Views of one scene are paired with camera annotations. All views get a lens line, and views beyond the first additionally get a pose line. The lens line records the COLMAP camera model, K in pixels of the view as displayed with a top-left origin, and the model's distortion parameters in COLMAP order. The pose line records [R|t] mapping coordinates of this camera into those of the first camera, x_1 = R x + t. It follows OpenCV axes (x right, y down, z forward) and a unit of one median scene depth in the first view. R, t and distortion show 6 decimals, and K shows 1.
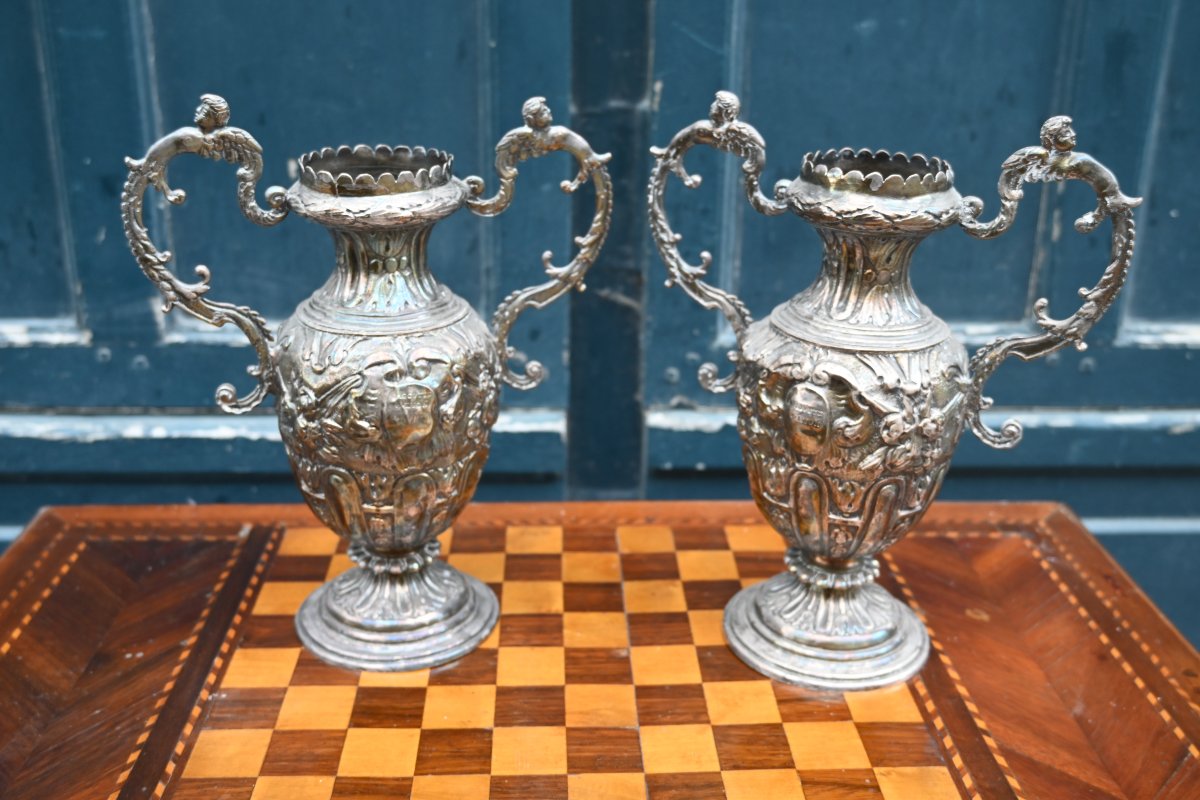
lens RADIAL K [[1212.8, 0, 602.3], [0, 1212.8, 399.6], [0, 0, 1]] dist [-0.001603, 0.000000]
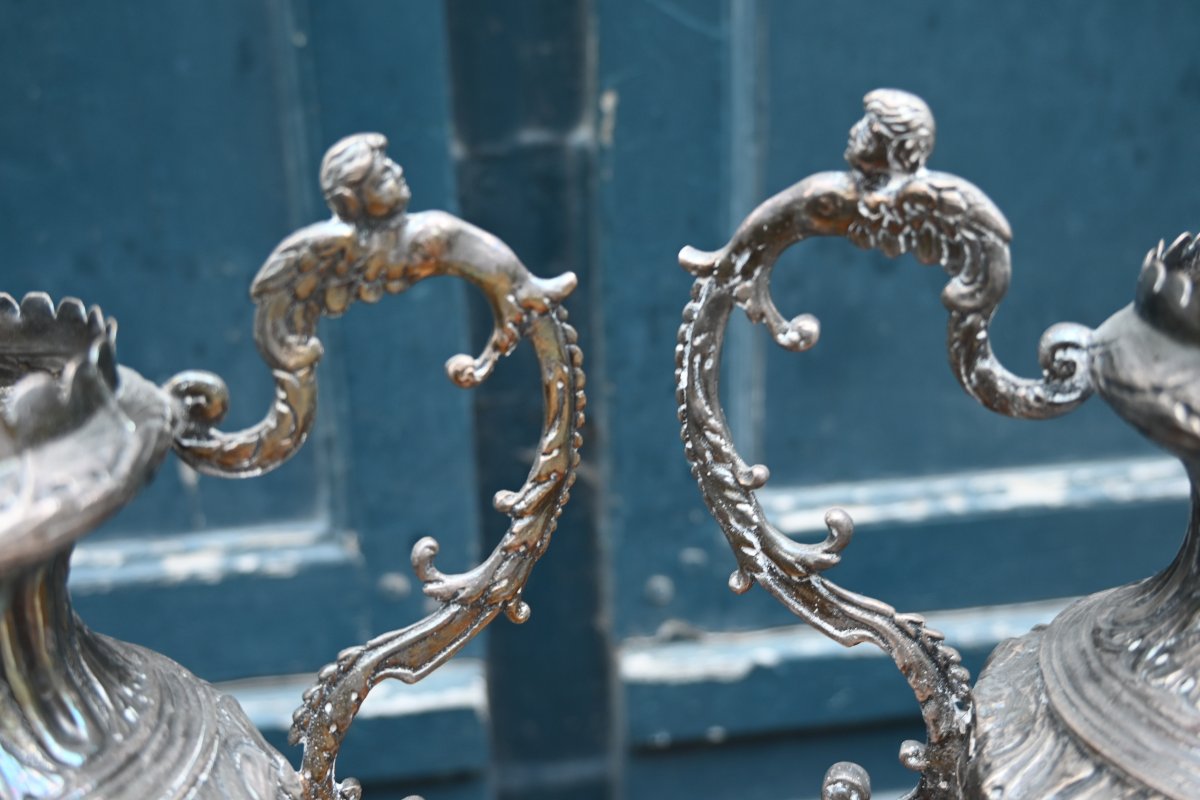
lens RADIAL K [[1212.8, 0, 600.2], [0, 1212.8, 402.7], [0, 0, 1]] dist [-0.001603, 0.000000]
pose [[0.993842, -0.073653, 0.082782, -0.019733], [0.075164, 0.997054, -0.015284, -0.160533], [-0.081413, 0.021412, 0.996450, 0.642643]]
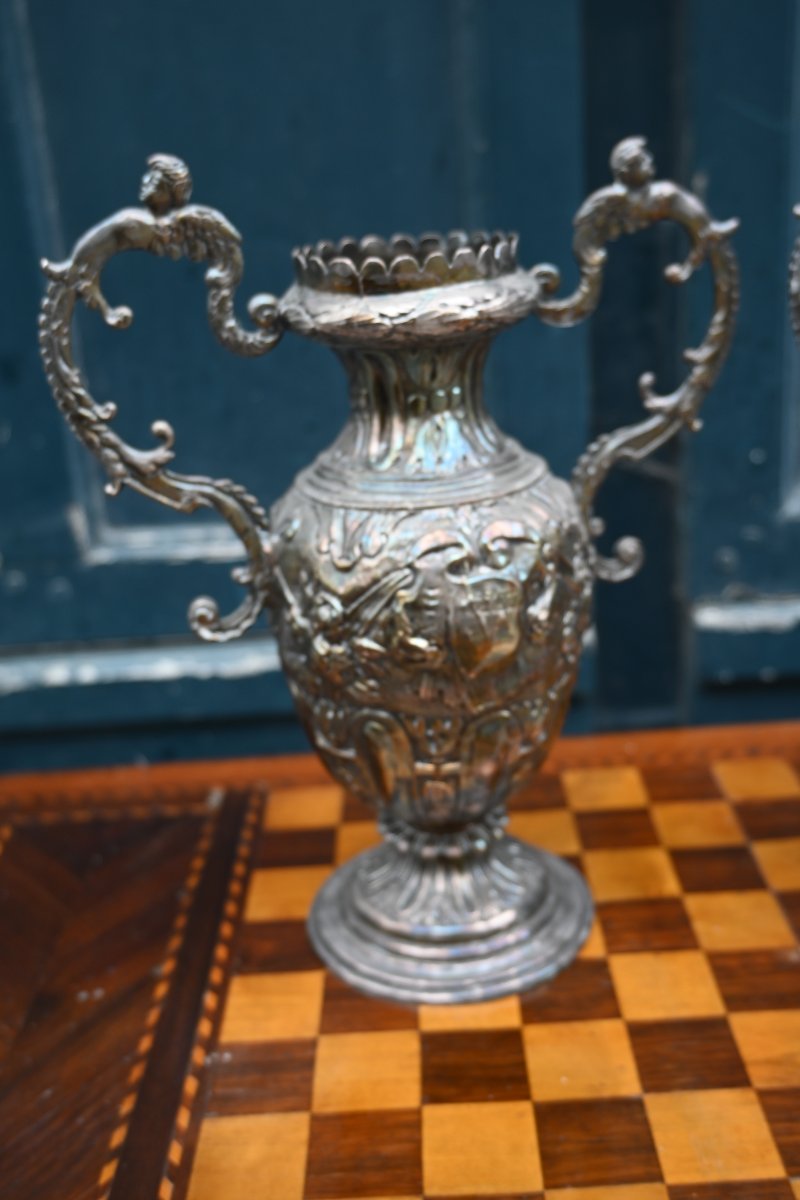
lens RADIAL K [[1212.8, 0, 410.5], [0, 1212.8, 596.5], [0, 0, 1]] dist [-0.001603, 0.000000]
pose [[0.995565, -0.066863, -0.066183, -0.146409], [0.065832, 0.997675, -0.017654, 0.006056], [0.067209, 0.013218, 0.997651, 0.323325]]
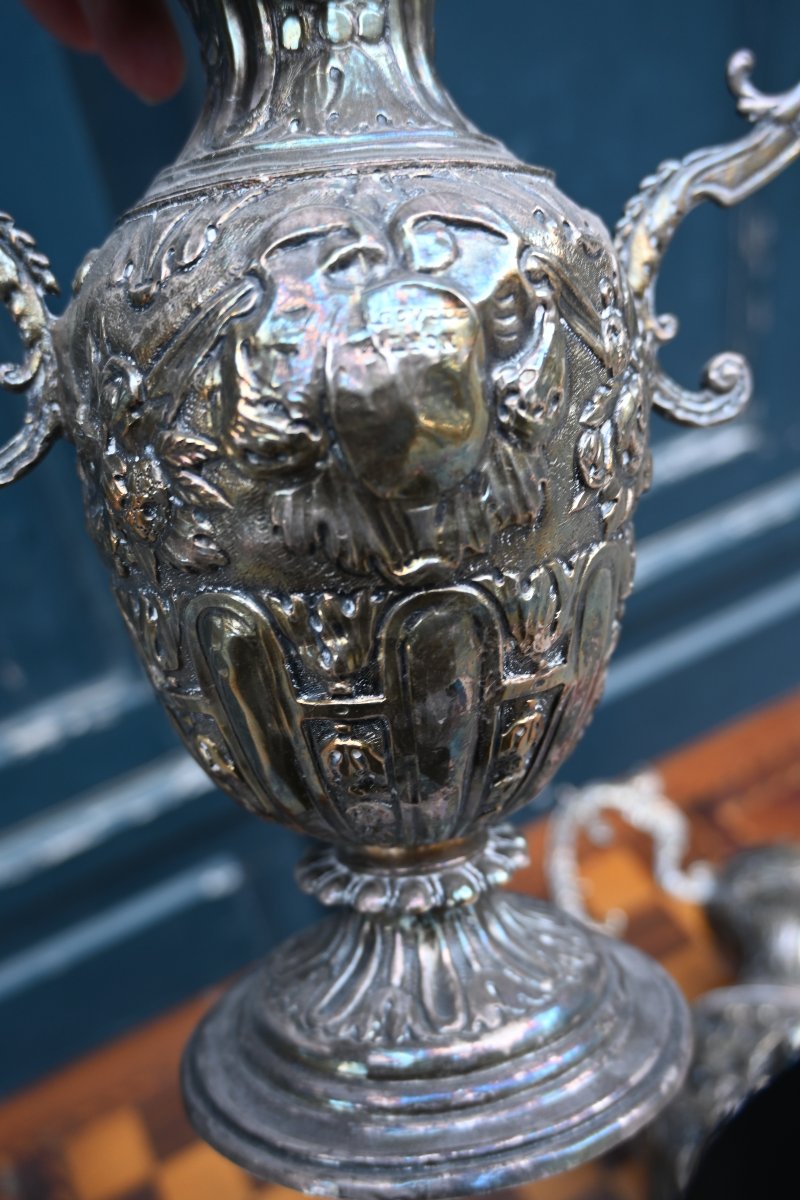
lens RADIAL K [[1212.8, 0, 403.1], [0, 1212.8, 606.4], [0, 0, 1]] dist [-0.001603, 0.000000]
pose [[0.974970, -0.097071, -0.200027, -0.093896], [0.059118, 0.980455, -0.187652, 0.126080], [0.214333, 0.171130, 0.961653, 0.653331]]
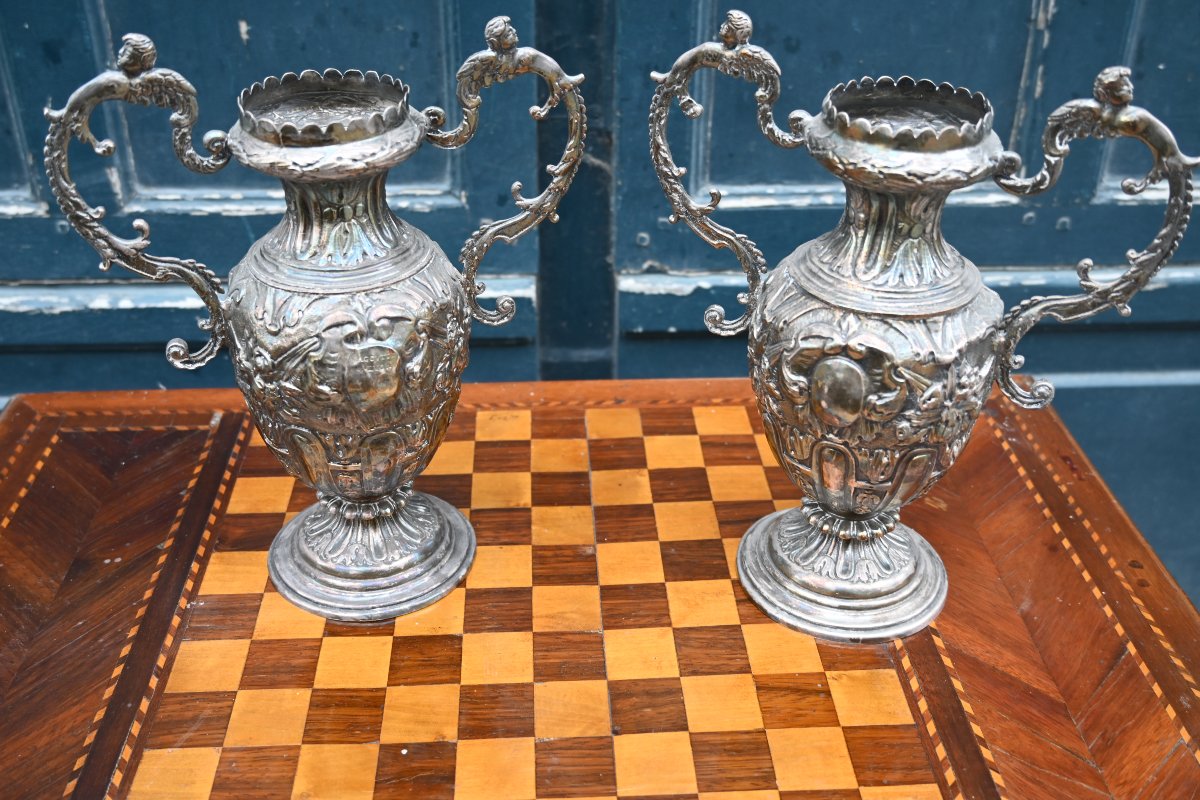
lens RADIAL K [[1212.8, 0, 591.2], [0, 1212.8, 393.8], [0, 0, 1]] dist [-0.001603, 0.000000]
pose [[0.999939, -0.010897, -0.001828, 0.011512], [0.011048, 0.984171, 0.176877, -0.130995], [-0.000129, -0.176886, 0.984231, 0.067675]]
